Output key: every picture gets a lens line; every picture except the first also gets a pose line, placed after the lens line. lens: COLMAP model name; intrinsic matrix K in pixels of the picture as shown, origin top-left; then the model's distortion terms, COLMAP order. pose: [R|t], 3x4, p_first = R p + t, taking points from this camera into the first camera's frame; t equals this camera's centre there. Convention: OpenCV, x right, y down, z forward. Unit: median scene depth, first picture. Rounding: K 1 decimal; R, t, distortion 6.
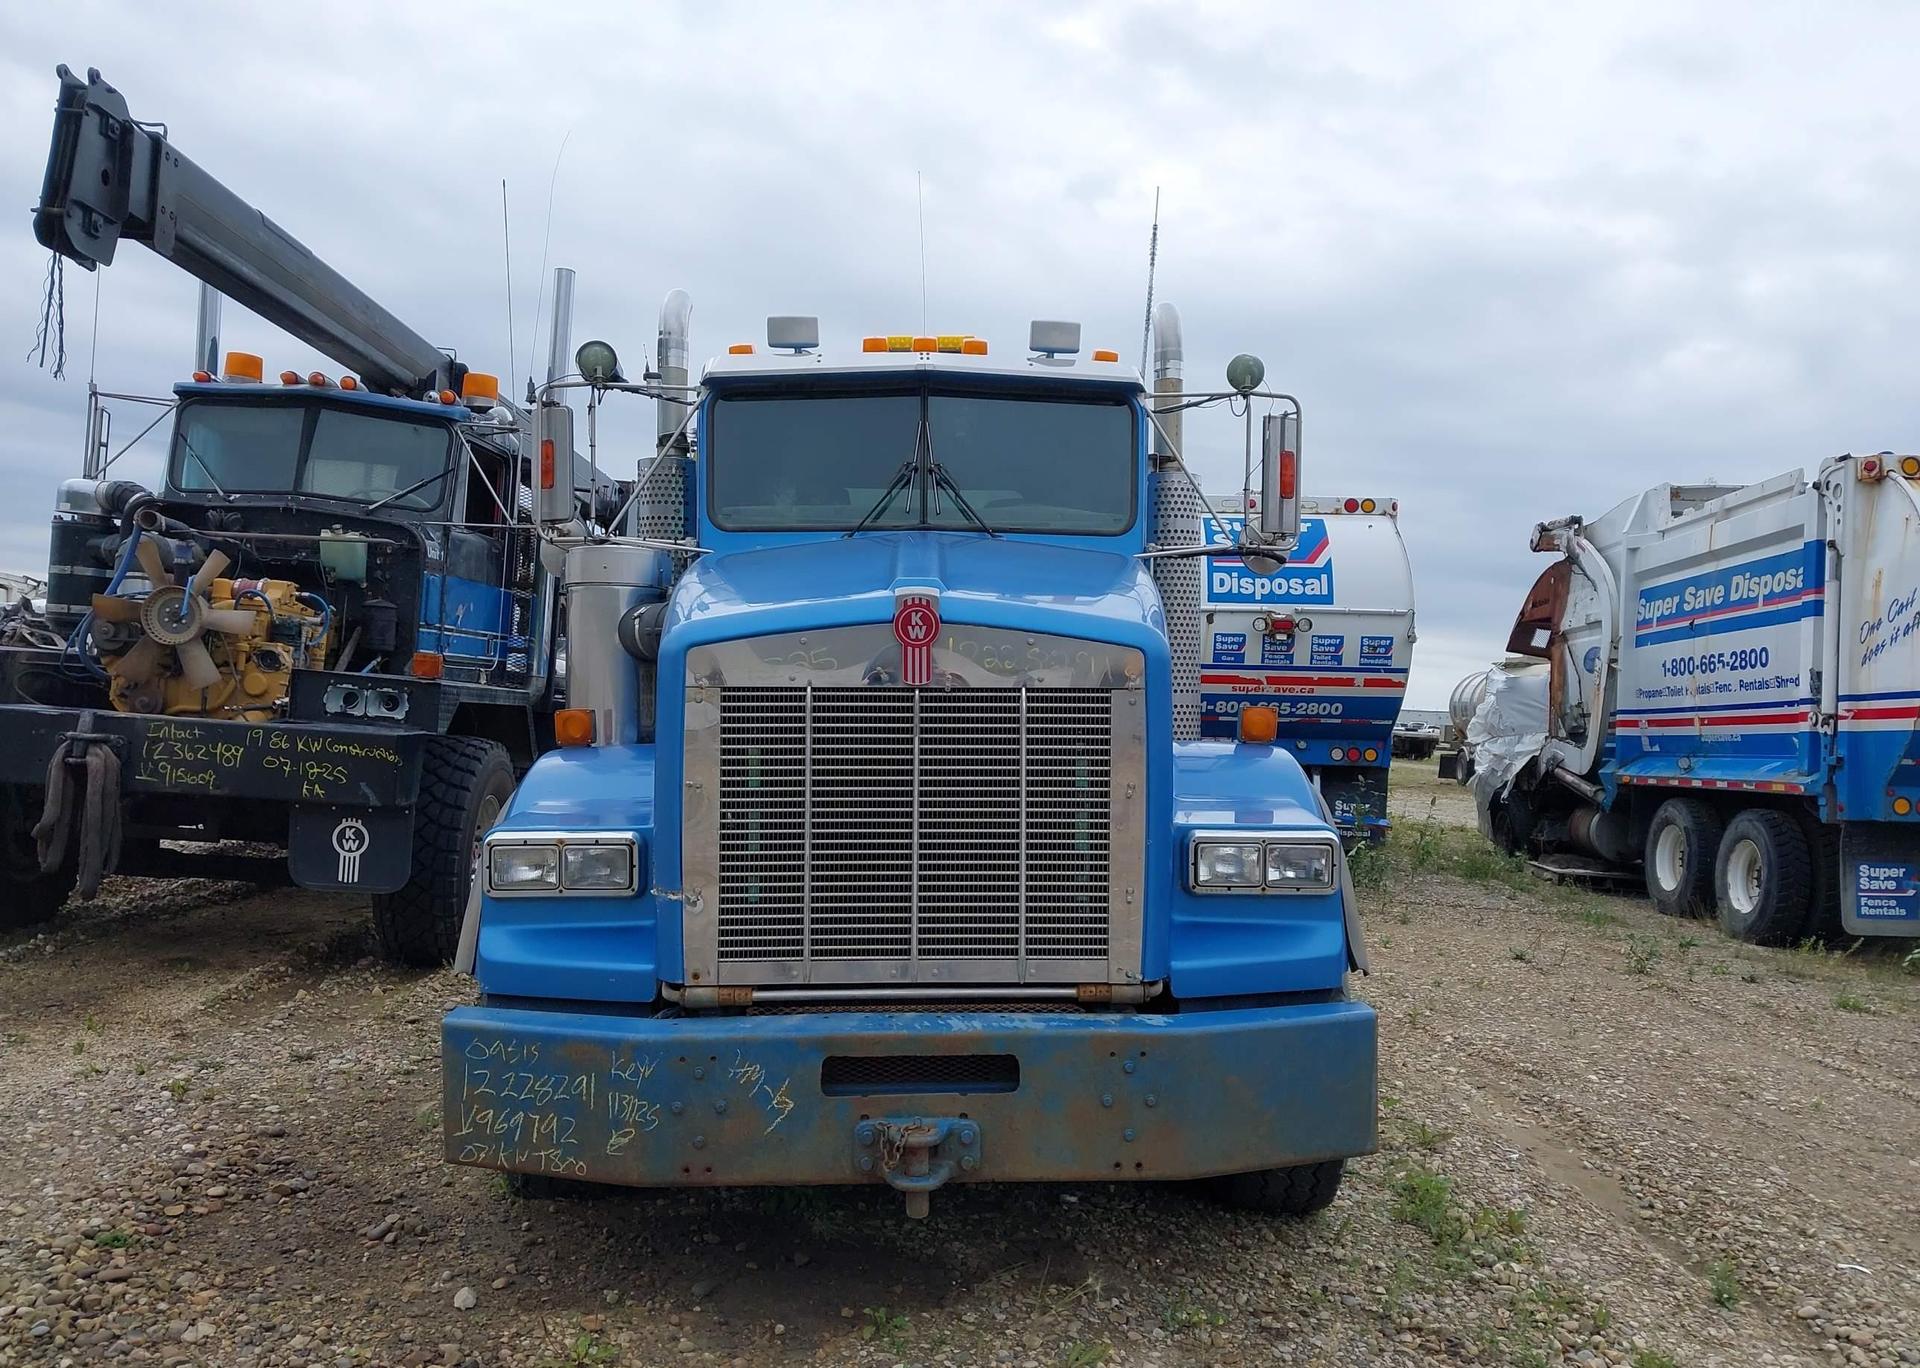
lens RADIAL K [[1511.1, 0, 968.0], [0, 1511.1, 691.9], [0, 0, 1]] dist [0.029174, -0.009261]
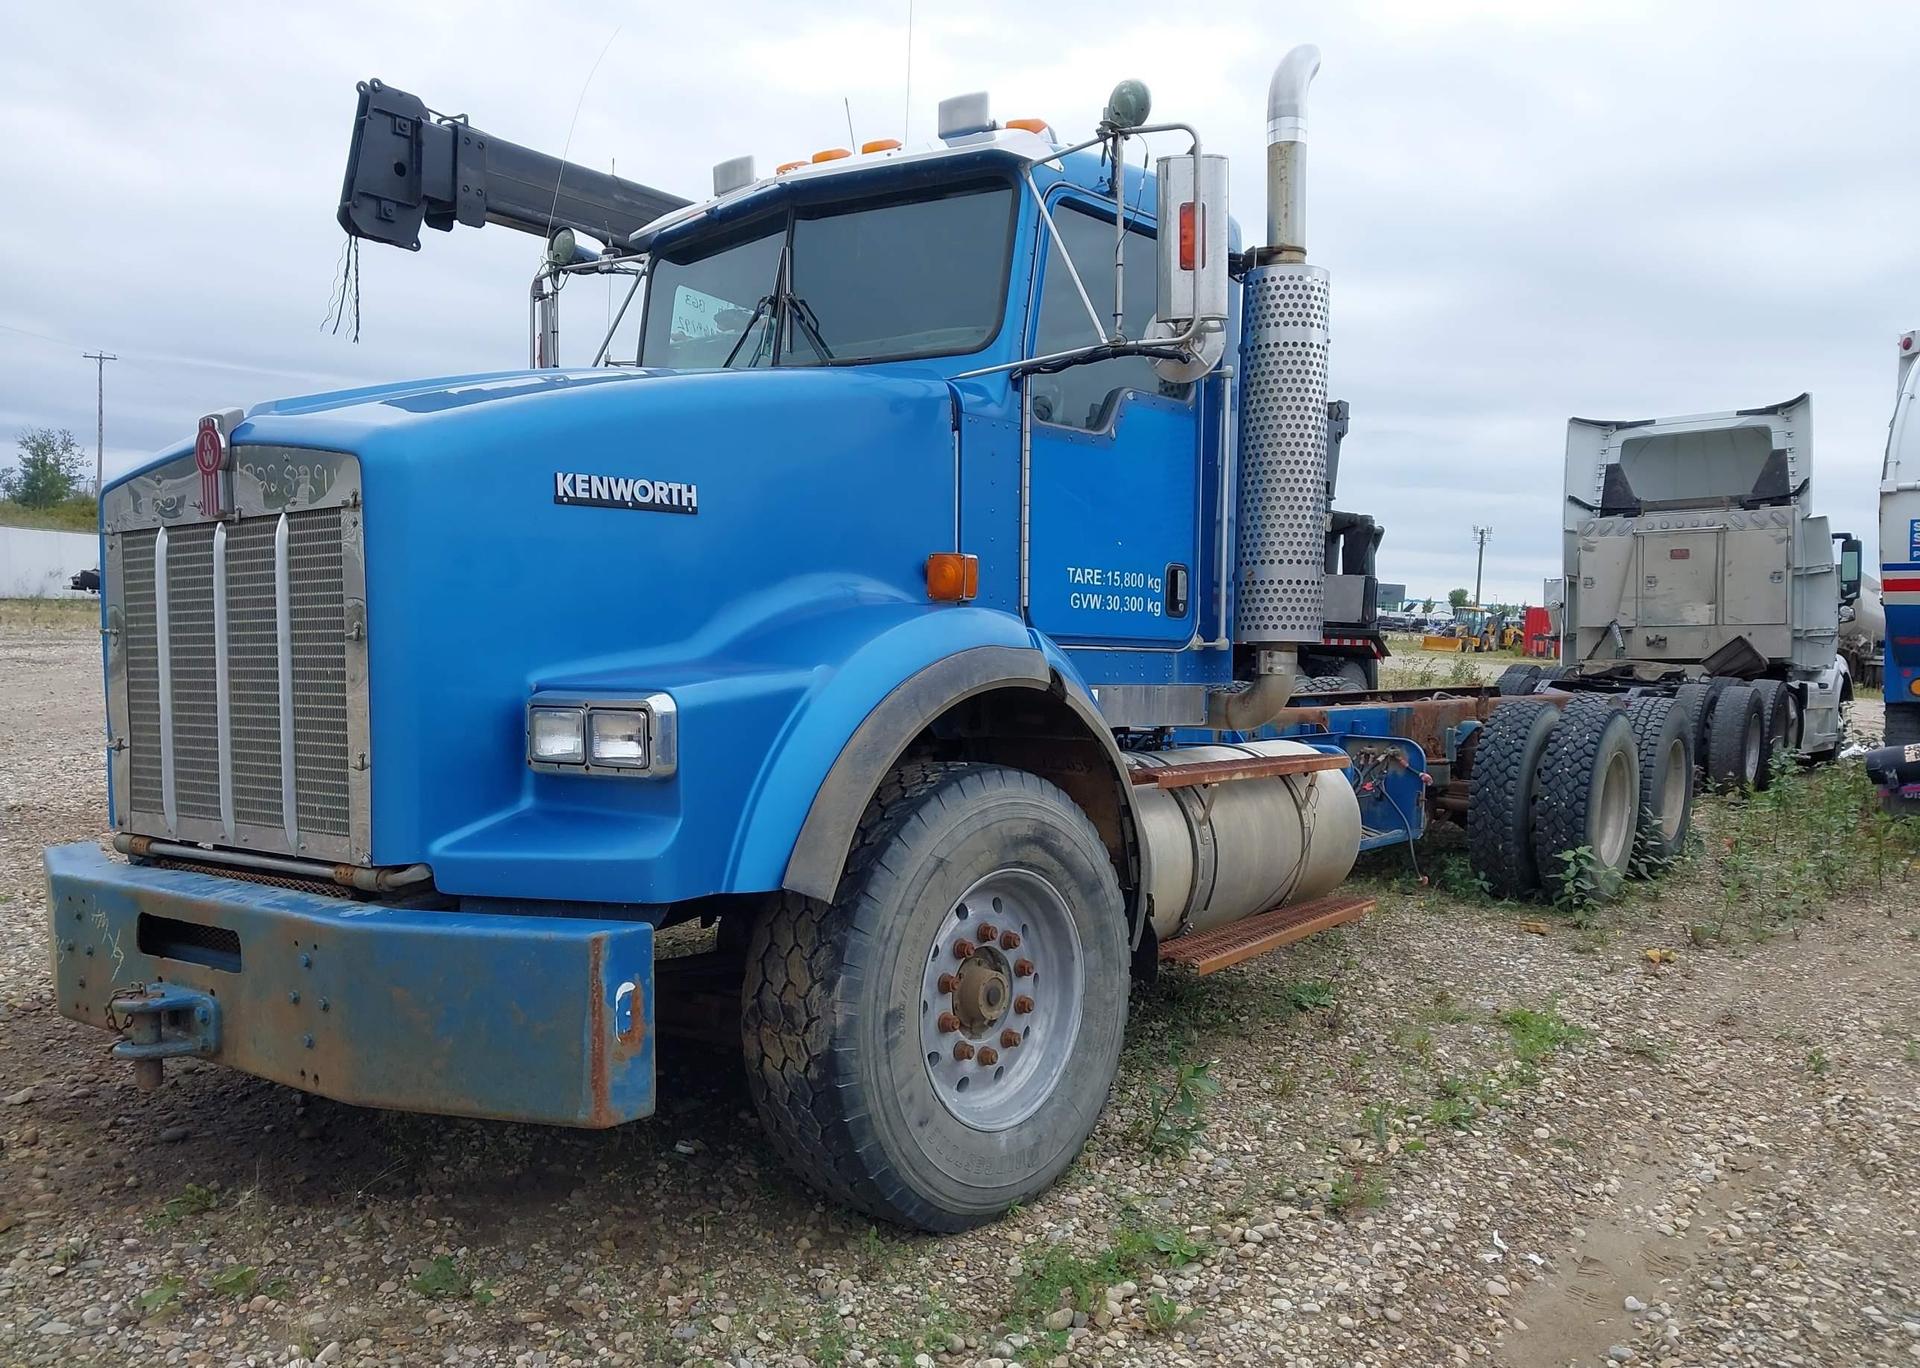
lens RADIAL K [[1499.2, 0, 973.8], [0, 1499.2, 716.4], [0, 0, 1]] dist [0.032279, -0.029120]
pose [[0.769601, 0.018736, -0.638250, 0.595677], [0.007236, 0.999249, 0.038057, 0.055259], [0.638484, -0.033907, 0.768888, 0.390875]]
